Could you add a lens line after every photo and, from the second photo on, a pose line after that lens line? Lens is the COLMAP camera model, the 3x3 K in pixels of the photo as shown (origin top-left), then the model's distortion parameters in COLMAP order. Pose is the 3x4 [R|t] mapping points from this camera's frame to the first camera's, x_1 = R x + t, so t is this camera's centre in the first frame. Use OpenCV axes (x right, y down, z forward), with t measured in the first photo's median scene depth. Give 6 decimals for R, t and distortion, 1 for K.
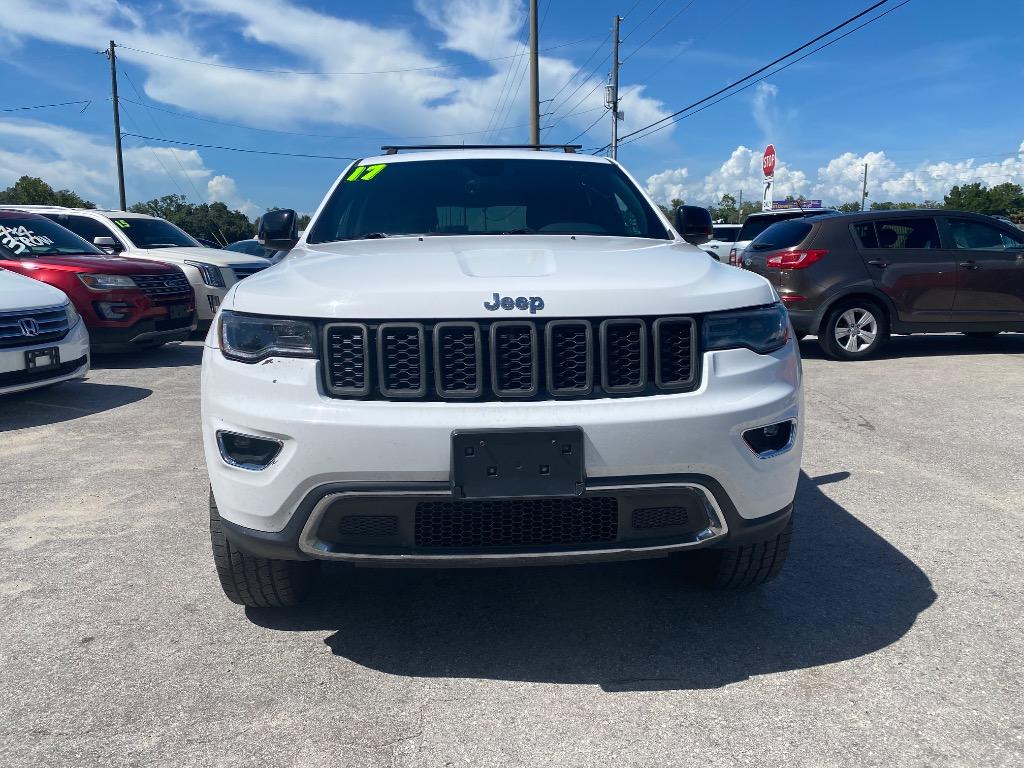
lens RADIAL K [[782.5, 0, 500.3], [0, 782.5, 378.8], [0, 0, 1]] dist [0.016716, -0.013342]
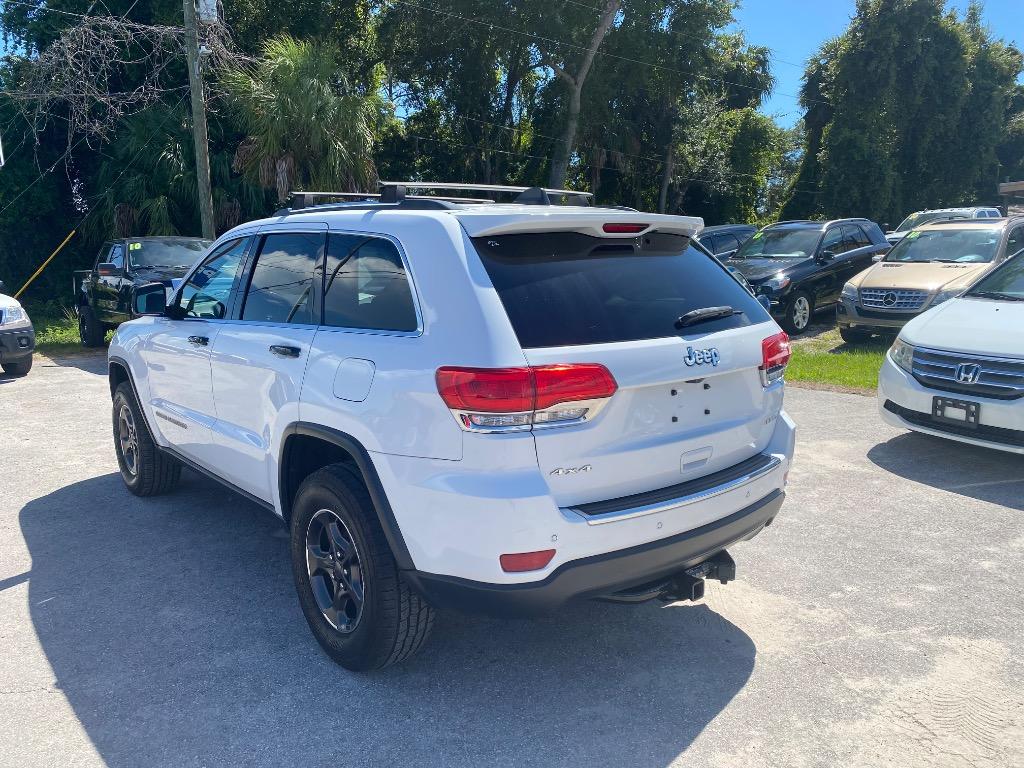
lens RADIAL K [[782.5, 0, 499.9], [0, 782.5, 388.2], [0, 0, 1]] dist [0.016716, -0.013342]
pose [[-0.807436, 0.124850, -0.576593, 0.744684], [-0.062765, 0.953624, 0.294383, -0.644559], [0.586607, 0.273885, -0.762155, 3.223350]]
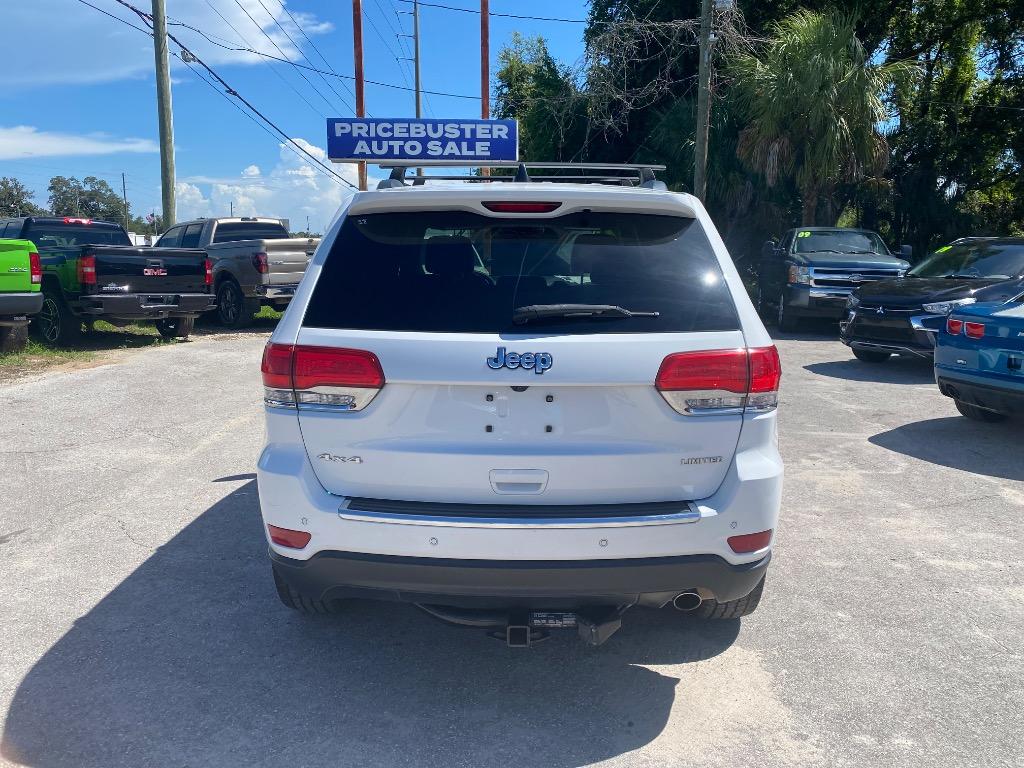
lens RADIAL K [[782.5, 0, 516.2], [0, 782.5, 384.6], [0, 0, 1]] dist [0.016716, -0.013342]
pose [[-0.998078, -0.004661, 0.061801, -0.129372], [0.015674, 0.945766, 0.324471, -0.651169], [-0.059962, 0.324816, -0.943875, 3.405161]]
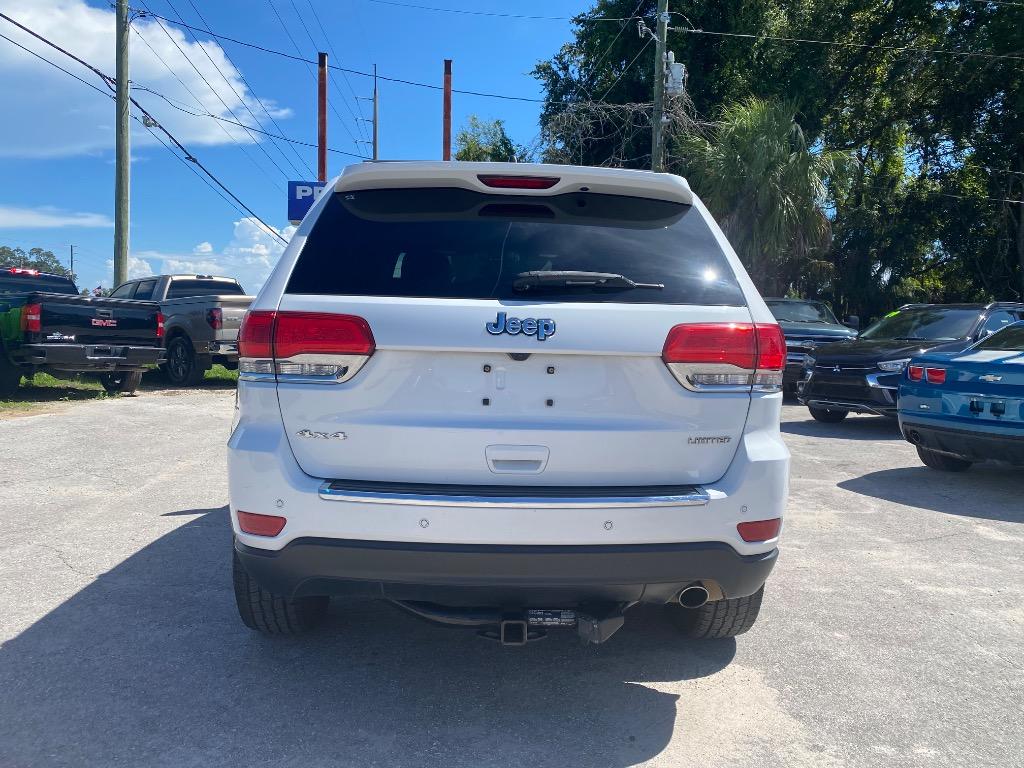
lens RADIAL K [[782.5, 0, 515.5], [0, 782.5, 381.1], [0, 0, 1]] dist [0.016716, -0.013342]
pose [[-0.999915, -0.013002, 0.000604, -0.074933], [-0.012541, 0.974803, 0.222717, -0.520638], [-0.003485, 0.222690, -0.974883, 3.388239]]
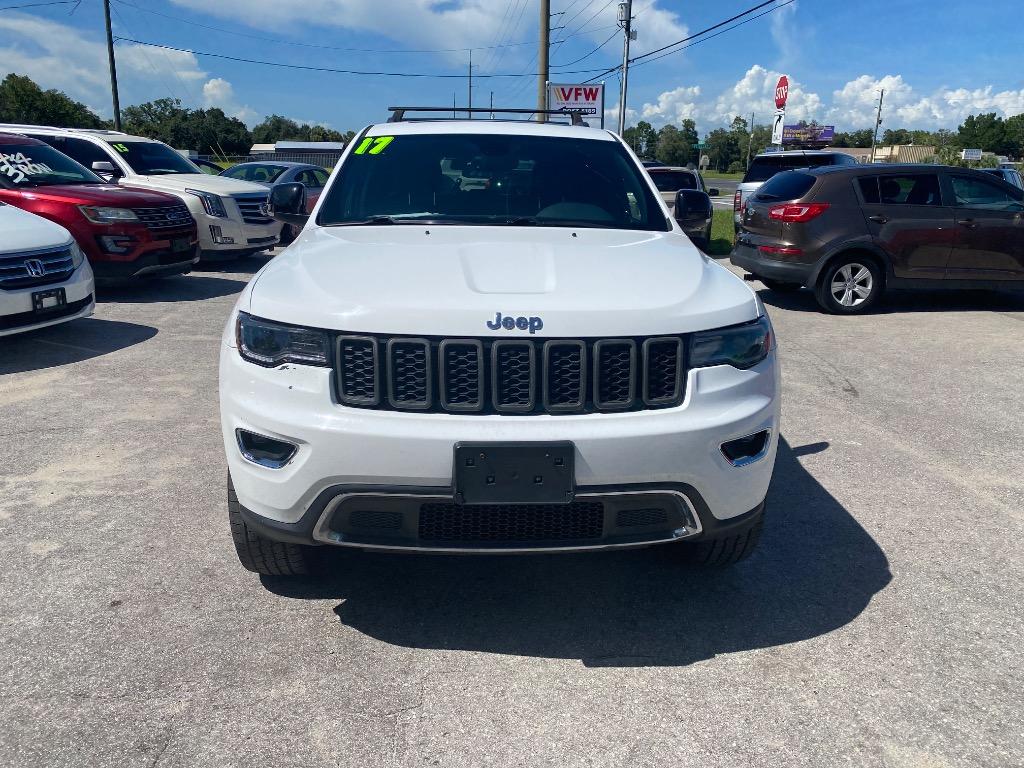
lens RADIAL K [[782.5, 0, 513.7], [0, 782.5, 378.2], [0, 0, 1]] dist [0.016716, -0.013342]
pose [[0.999495, 0.026380, 0.017743, -0.000745], [-0.028033, 0.994544, 0.100478, -0.103487], [-0.014995, -0.100925, 0.994781, -0.061295]]
